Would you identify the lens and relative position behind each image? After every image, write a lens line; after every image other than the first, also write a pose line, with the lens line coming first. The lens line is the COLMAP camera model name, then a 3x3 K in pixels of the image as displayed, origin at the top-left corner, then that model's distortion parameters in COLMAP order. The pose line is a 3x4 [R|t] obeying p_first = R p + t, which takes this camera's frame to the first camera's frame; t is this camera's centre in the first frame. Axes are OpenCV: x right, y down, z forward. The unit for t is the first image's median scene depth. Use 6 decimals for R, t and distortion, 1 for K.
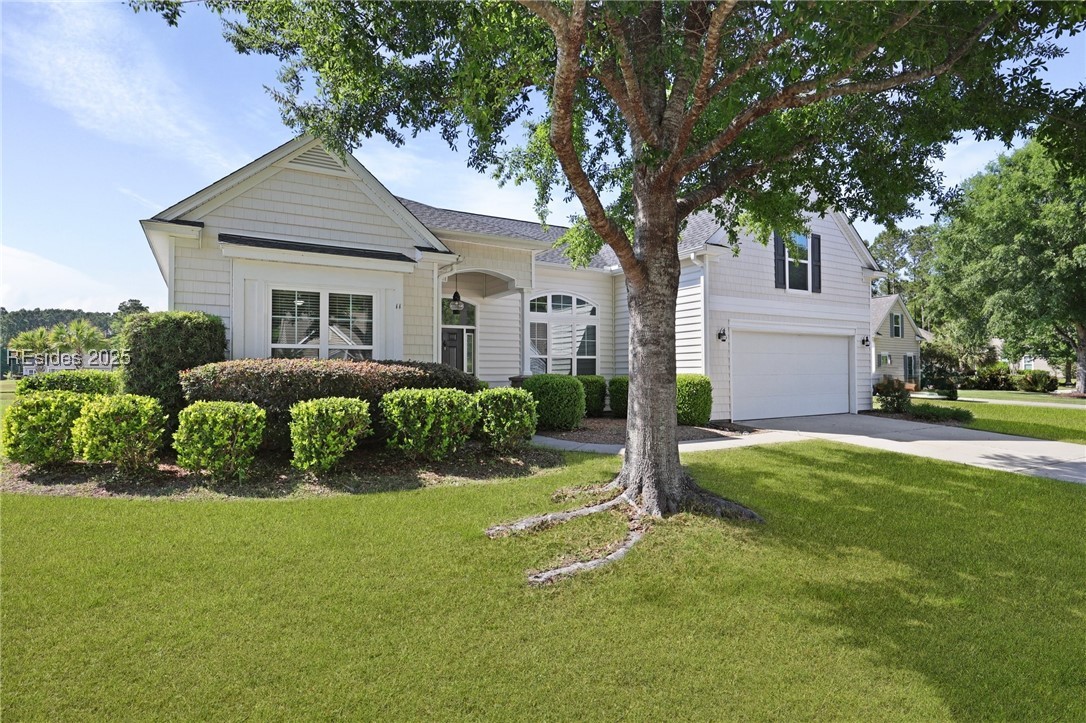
lens RADIAL K [[568.9, 0, 542.2], [0, 568.9, 362.6], [0, 0, 1]] dist [-0.001801, 0.000022]
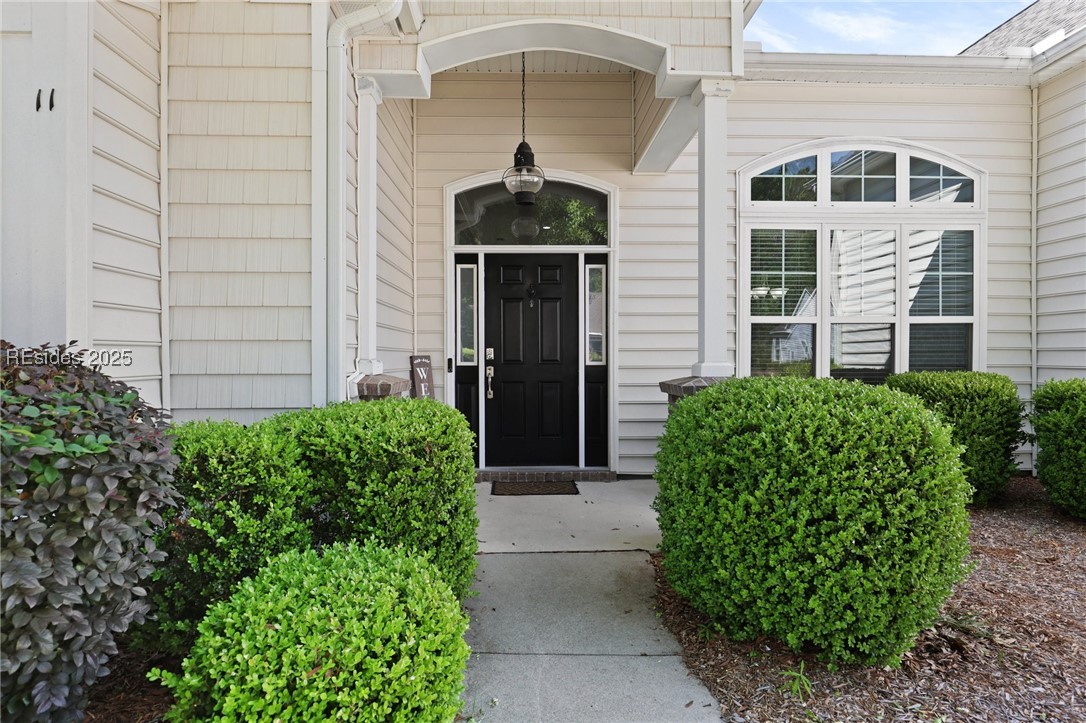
lens RADIAL K [[574.0, 0, 543.6], [0, 574.0, 359.0], [0, 0, 1]] dist [0.000167, -0.000861]
pose [[0.877382, 0.006253, -0.479752, 0.033154], [0.006952, 0.999644, 0.025743, 0.004090], [0.479743, -0.025921, 0.877026, 0.587912]]
